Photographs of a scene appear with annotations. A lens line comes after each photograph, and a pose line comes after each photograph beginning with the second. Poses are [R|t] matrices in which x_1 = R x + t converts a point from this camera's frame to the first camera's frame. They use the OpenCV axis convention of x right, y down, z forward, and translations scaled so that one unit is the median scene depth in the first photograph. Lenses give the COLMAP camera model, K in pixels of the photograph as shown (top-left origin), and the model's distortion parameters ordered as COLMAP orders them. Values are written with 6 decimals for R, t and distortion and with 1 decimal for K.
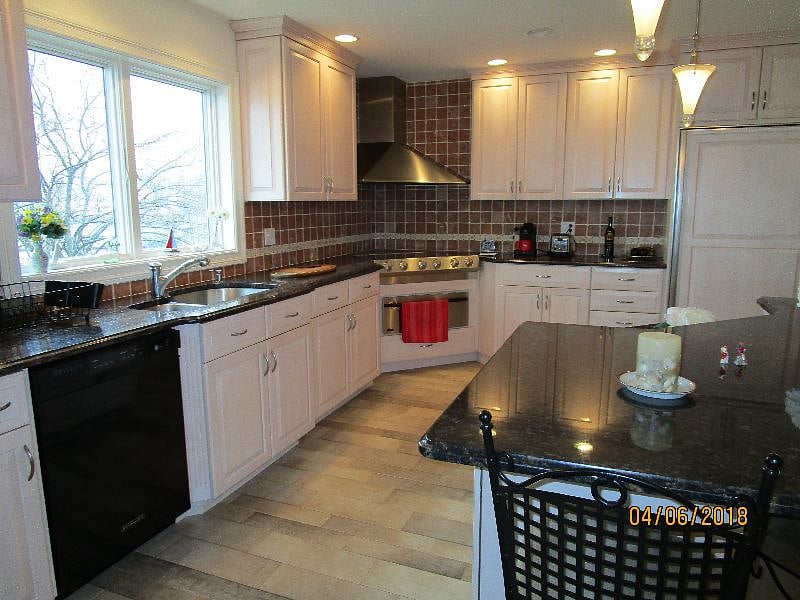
lens RADIAL K [[561.4, 0, 400.0], [0, 561.4, 300.0], [0, 0, 1]] dist [-0.047746, 0.001953]
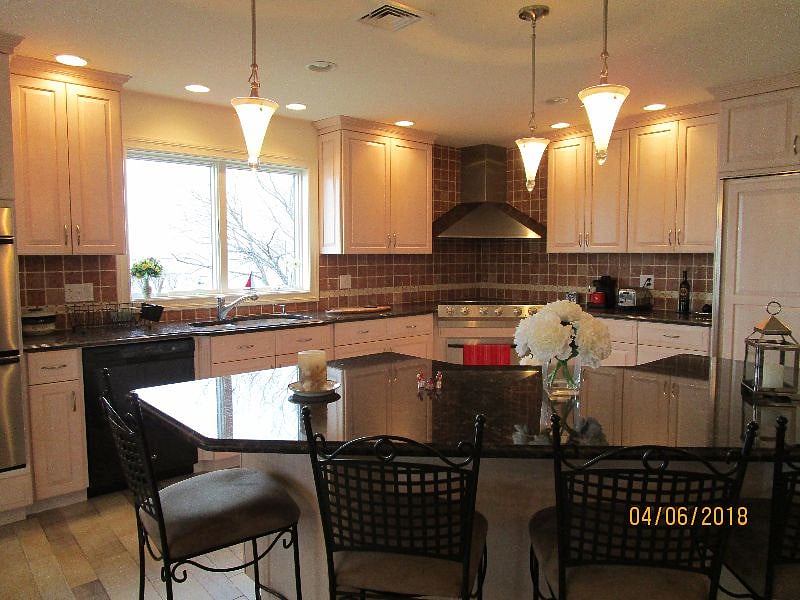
lens RADIAL K [[561.4, 0, 400.0], [0, 561.4, 300.0], [0, 0, 1]] dist [-0.047746, 0.001953]
pose [[0.889717, 0.039299, -0.454818, 0.387935], [-0.079242, 0.994459, -0.069086, 0.004210], [0.449583, 0.097508, 0.887901, -0.055889]]
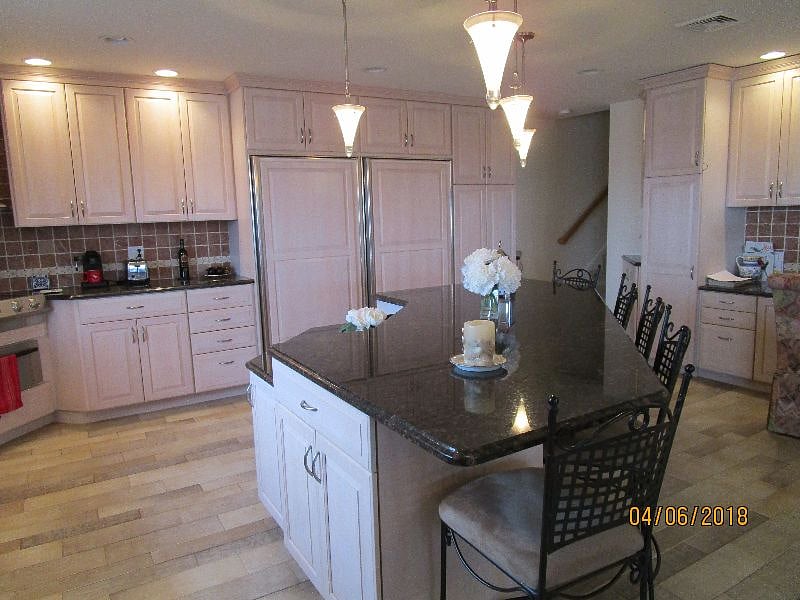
lens RADIAL K [[561.4, 0, 400.0], [0, 561.4, 300.0], [0, 0, 1]] dist [-0.047746, 0.001953]
pose [[0.590947, -0.130502, 0.796085, -0.200599], [0.160580, 0.986109, 0.042451, -0.022260], [-0.790567, 0.102749, 0.603694, 0.109515]]
